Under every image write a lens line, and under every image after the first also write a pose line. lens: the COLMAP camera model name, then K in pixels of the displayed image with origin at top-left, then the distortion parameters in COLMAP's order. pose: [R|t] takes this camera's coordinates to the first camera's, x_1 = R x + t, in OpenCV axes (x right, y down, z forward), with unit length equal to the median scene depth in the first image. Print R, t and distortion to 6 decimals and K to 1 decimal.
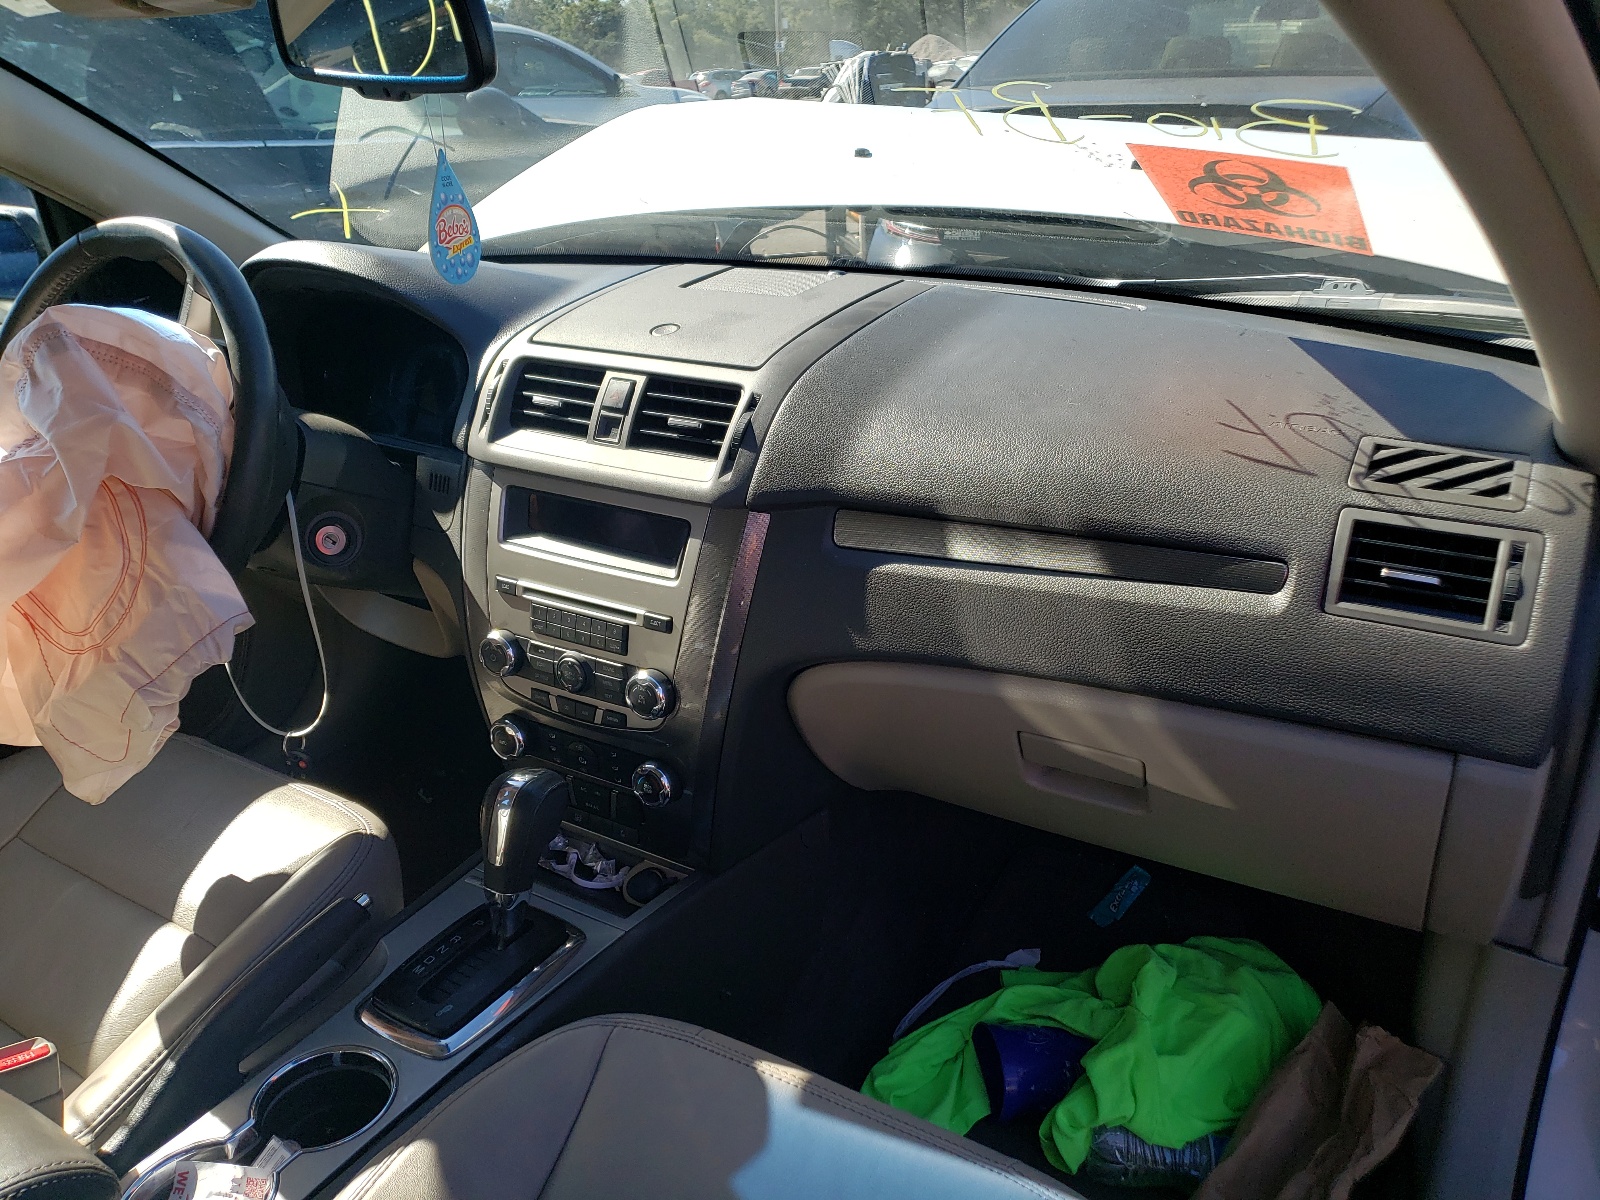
lens RADIAL K [[1195.7, 0, 800.0], [0, 1195.7, 600.0], [0, 0, 1]] dist [0.057463, -0.000183]
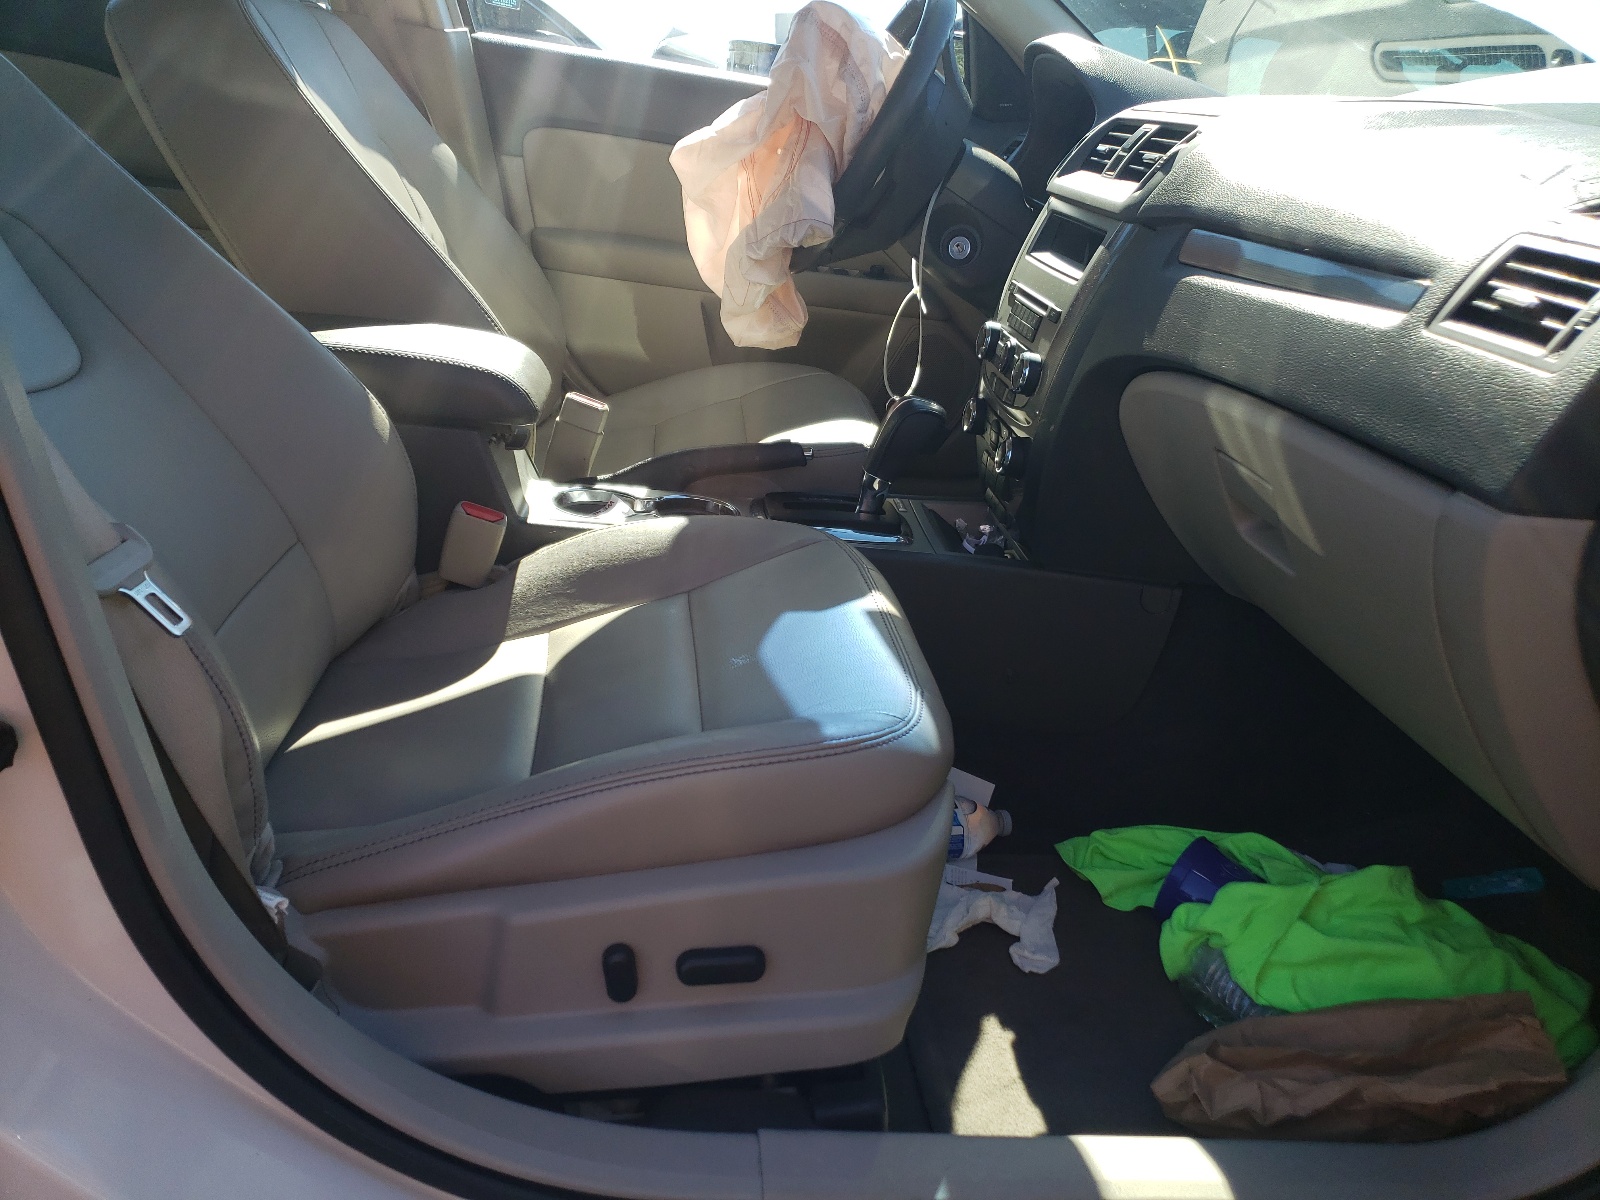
lens RADIAL K [[1217.9, 0, 800.0], [0, 1217.9, 600.0], [0, 0, 1]] dist [0.004360, 0.002123]
pose [[0.604008, 0.398191, -0.690375, 0.692060], [-0.424854, 0.893768, 0.143798, 0.211672], [0.674295, 0.206454, 0.709016, 0.041919]]
